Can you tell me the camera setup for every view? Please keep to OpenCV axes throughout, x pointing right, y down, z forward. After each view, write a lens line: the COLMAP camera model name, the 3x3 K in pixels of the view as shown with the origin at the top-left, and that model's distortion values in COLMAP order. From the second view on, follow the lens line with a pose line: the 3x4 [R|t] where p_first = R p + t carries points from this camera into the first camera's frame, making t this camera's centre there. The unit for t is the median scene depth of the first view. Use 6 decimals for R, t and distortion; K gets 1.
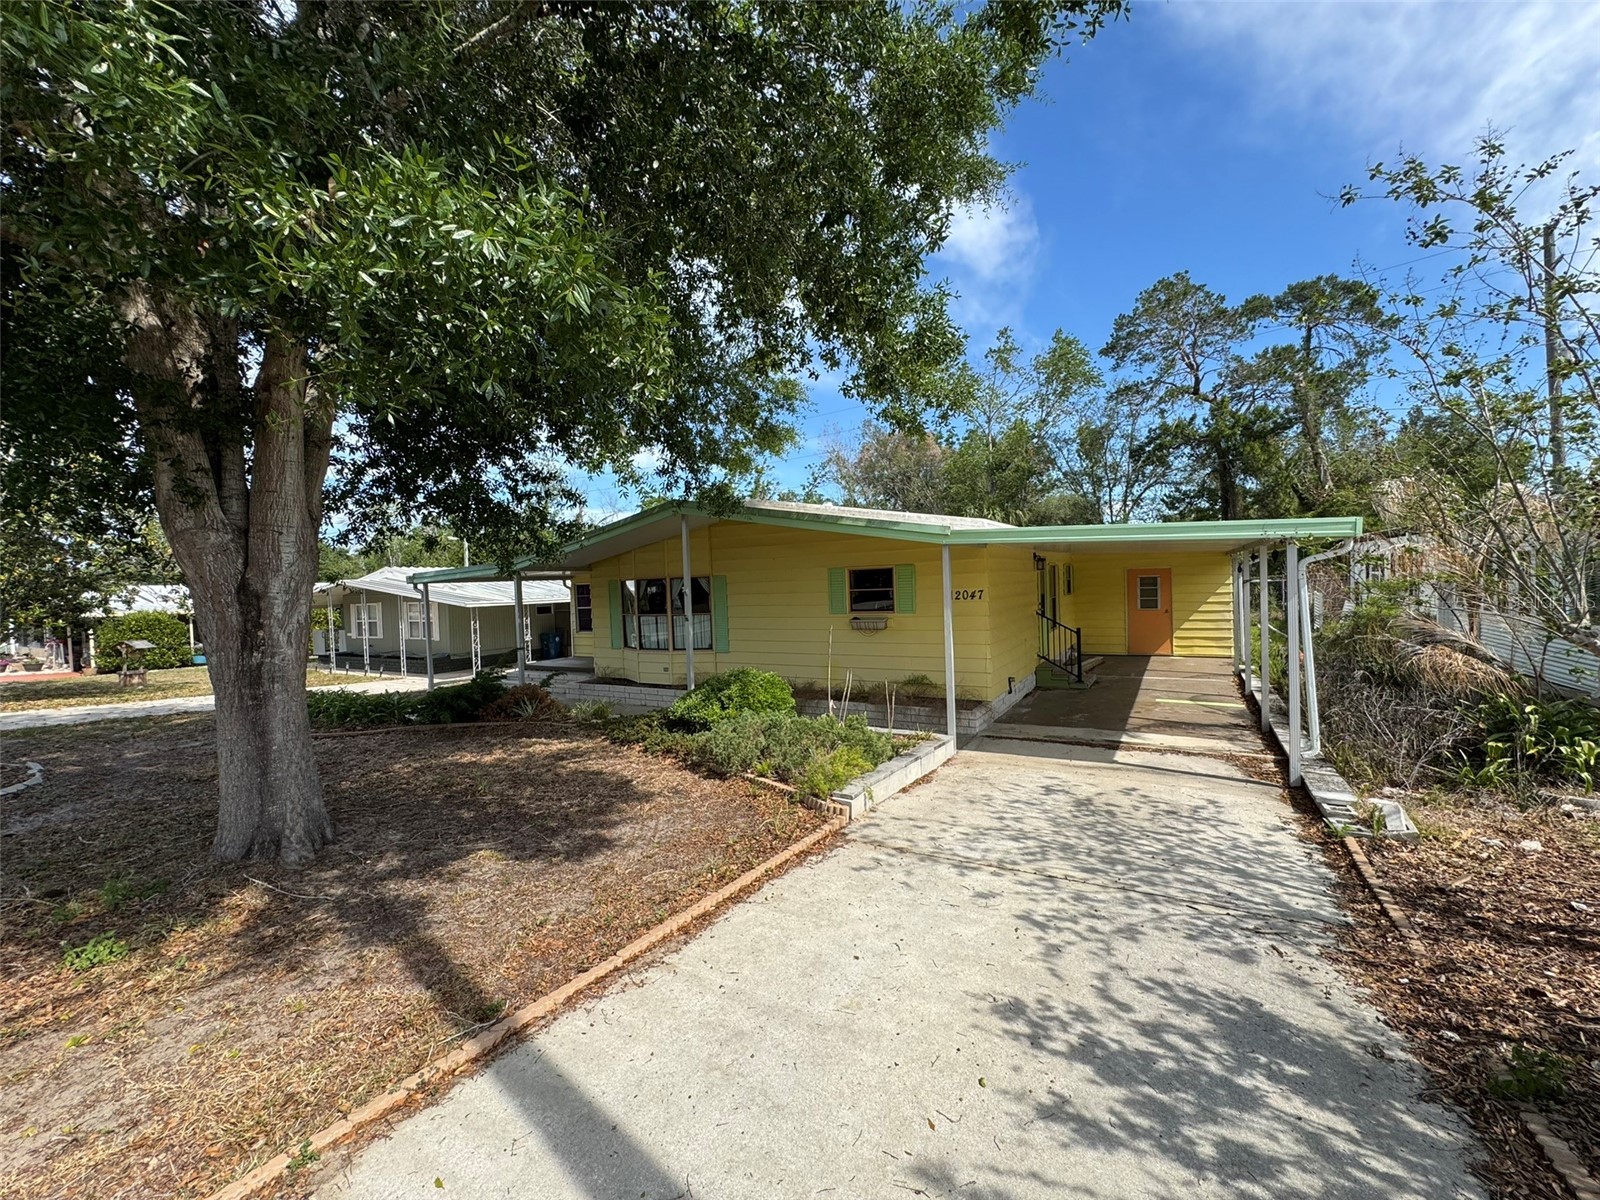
lens RADIAL K [[639.2, 0, 800.9], [0, 639.2, 591.4], [0, 0, 1]] dist [-0.002640, 0.000265]
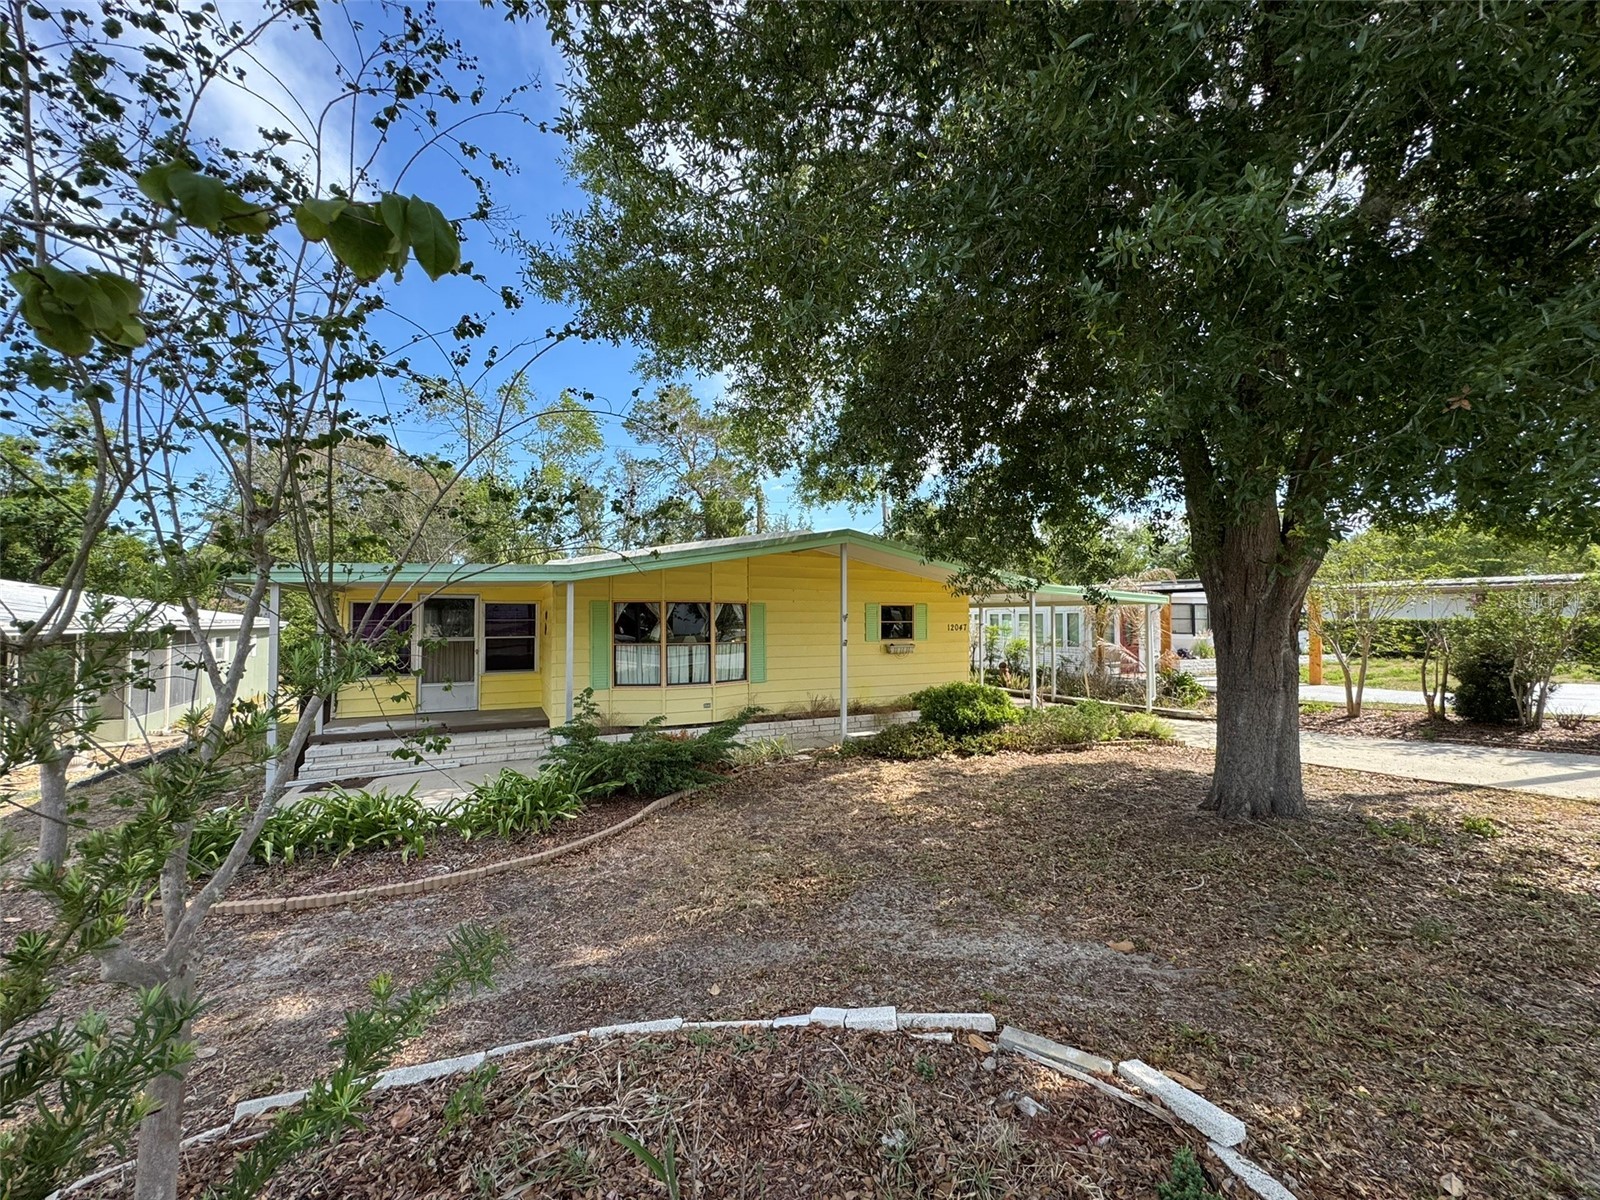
lens RADIAL K [[639.2, 0, 799.6], [0, 639.2, 602.4], [0, 0, 1]] dist [-0.002640, 0.000265]
pose [[0.541553, 0.057854, 0.838673, -0.832791], [-0.008642, 0.997960, -0.063261, 0.031866], [-0.840622, 0.027011, 0.540948, 0.378233]]
